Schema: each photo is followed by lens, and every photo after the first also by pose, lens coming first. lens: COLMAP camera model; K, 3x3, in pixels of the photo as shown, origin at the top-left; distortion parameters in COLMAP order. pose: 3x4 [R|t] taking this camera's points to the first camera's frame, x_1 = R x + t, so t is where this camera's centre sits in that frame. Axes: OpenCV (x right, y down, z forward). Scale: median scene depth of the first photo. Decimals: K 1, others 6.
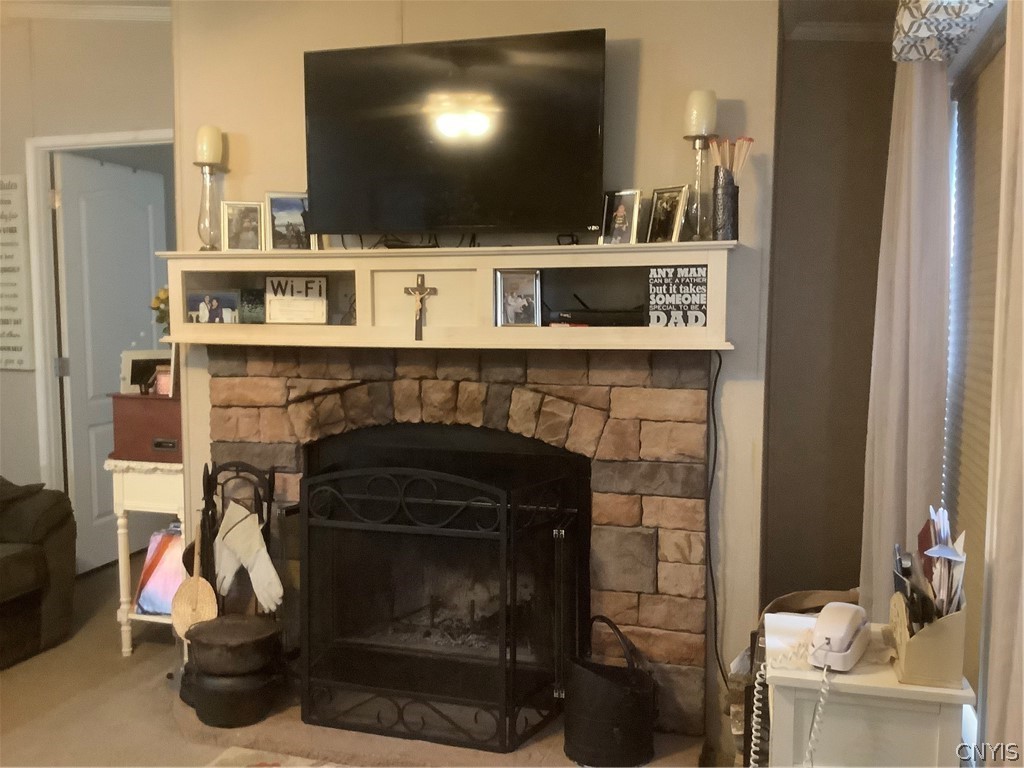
lens RADIAL K [[919.4, 0, 512.6], [0, 919.4, 379.4], [0, 0, 1]] dist [0.129926, -0.244638]
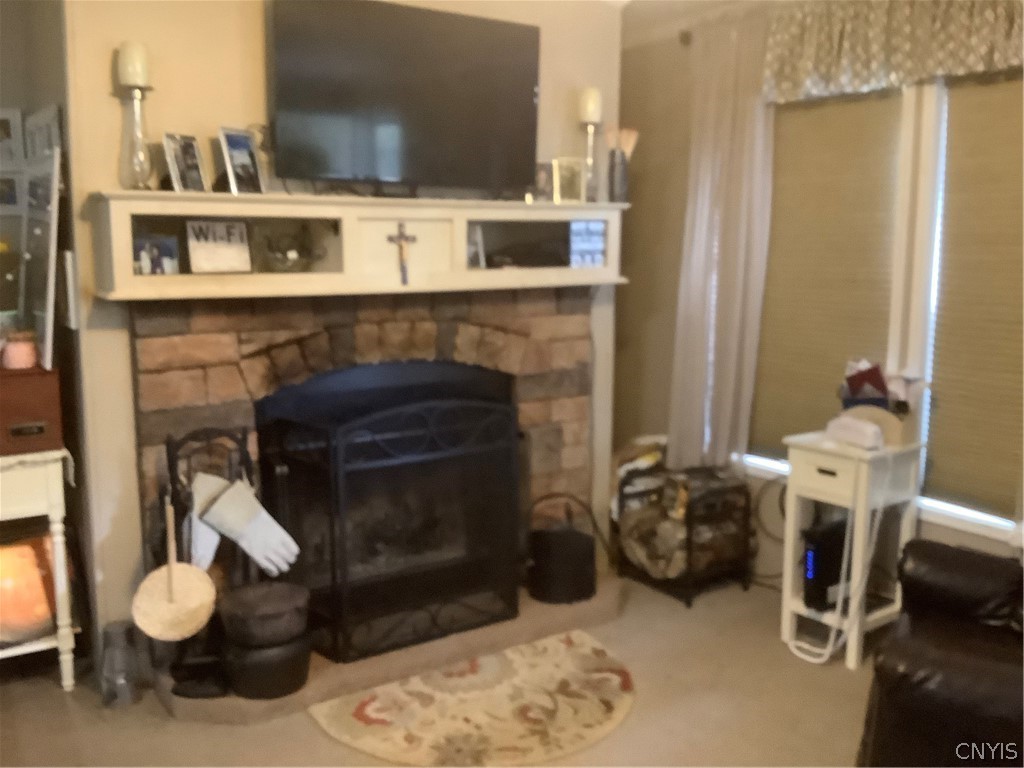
lens RADIAL K [[919.4, 0, 512.6], [0, 919.4, 379.4], [0, 0, 1]] dist [0.129926, -0.244638]
pose [[0.643272, -0.115449, 0.756884, -0.813340], [0.063672, 0.993208, 0.097382, -0.028680], [-0.762986, -0.014451, 0.646254, 0.197042]]
